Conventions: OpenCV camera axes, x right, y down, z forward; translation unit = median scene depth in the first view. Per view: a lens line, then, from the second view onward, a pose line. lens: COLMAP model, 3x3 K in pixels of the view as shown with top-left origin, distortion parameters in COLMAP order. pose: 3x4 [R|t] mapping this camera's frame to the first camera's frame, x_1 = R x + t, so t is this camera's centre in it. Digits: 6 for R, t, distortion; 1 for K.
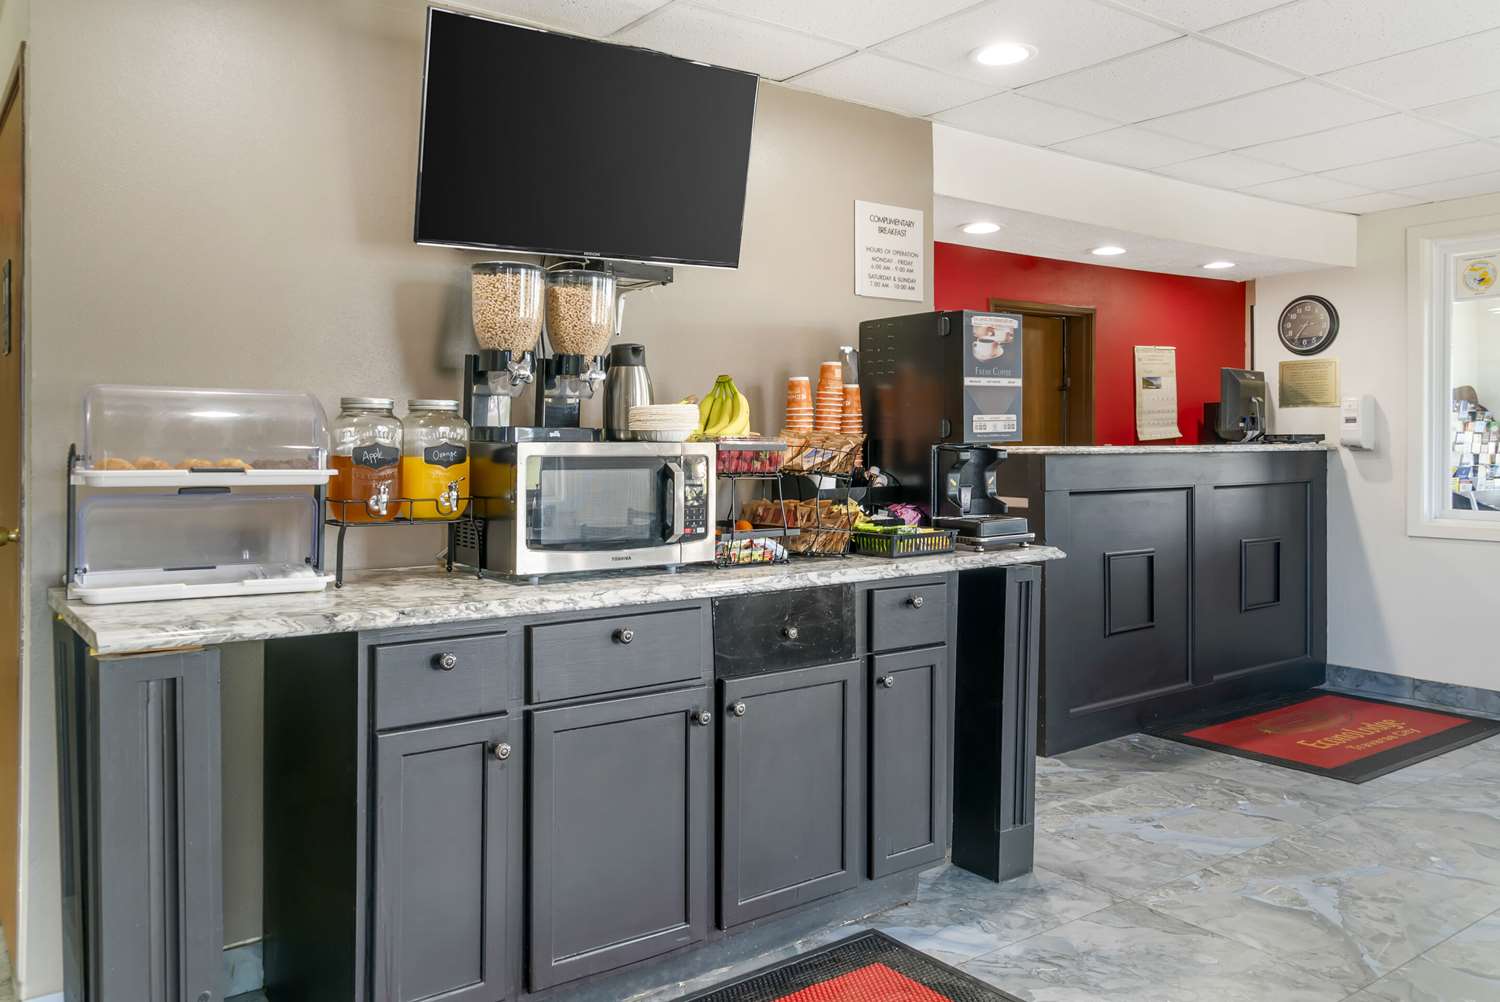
lens RADIAL K [[1127.8, 0, 748.5], [0, 1127.8, 480.0], [0, 0, 1]] dist [0.003357, 0.005571]
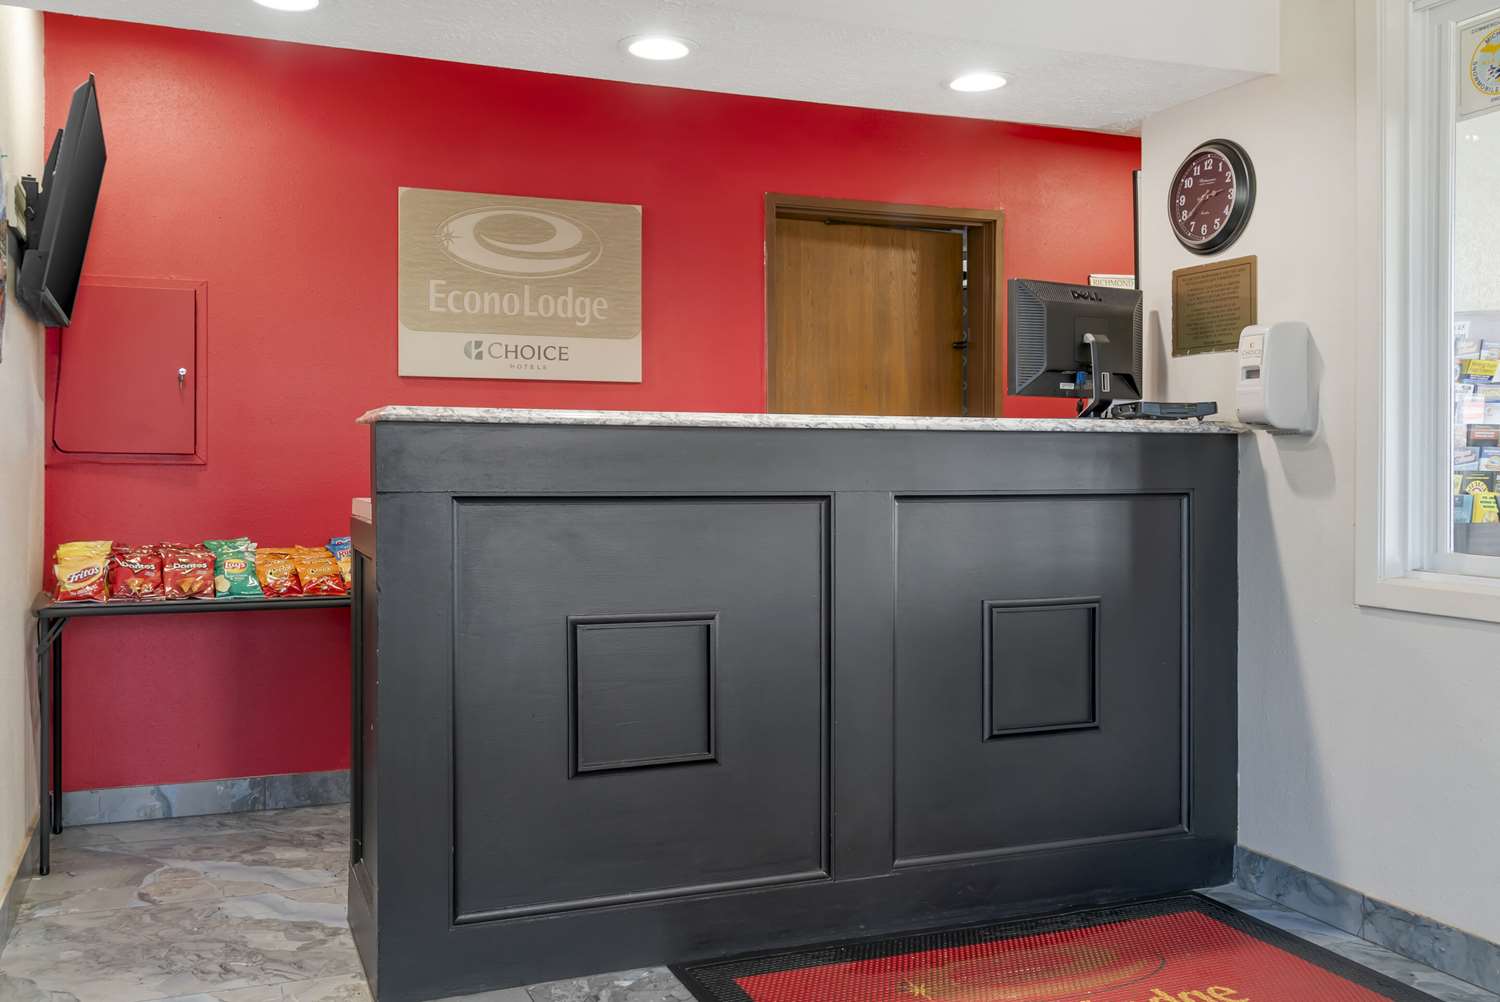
lens RADIAL K [[1290.6, 0, 750.0], [0, 1290.6, 501.0], [0, 0, 1]] dist [0.006353, 0.004894]
pose [[0.965853, 0.016293, -0.258579, 0.426780], [-0.017492, 0.999844, -0.002336, 0.009175], [0.258501, 0.006779, 0.965987, 0.348782]]
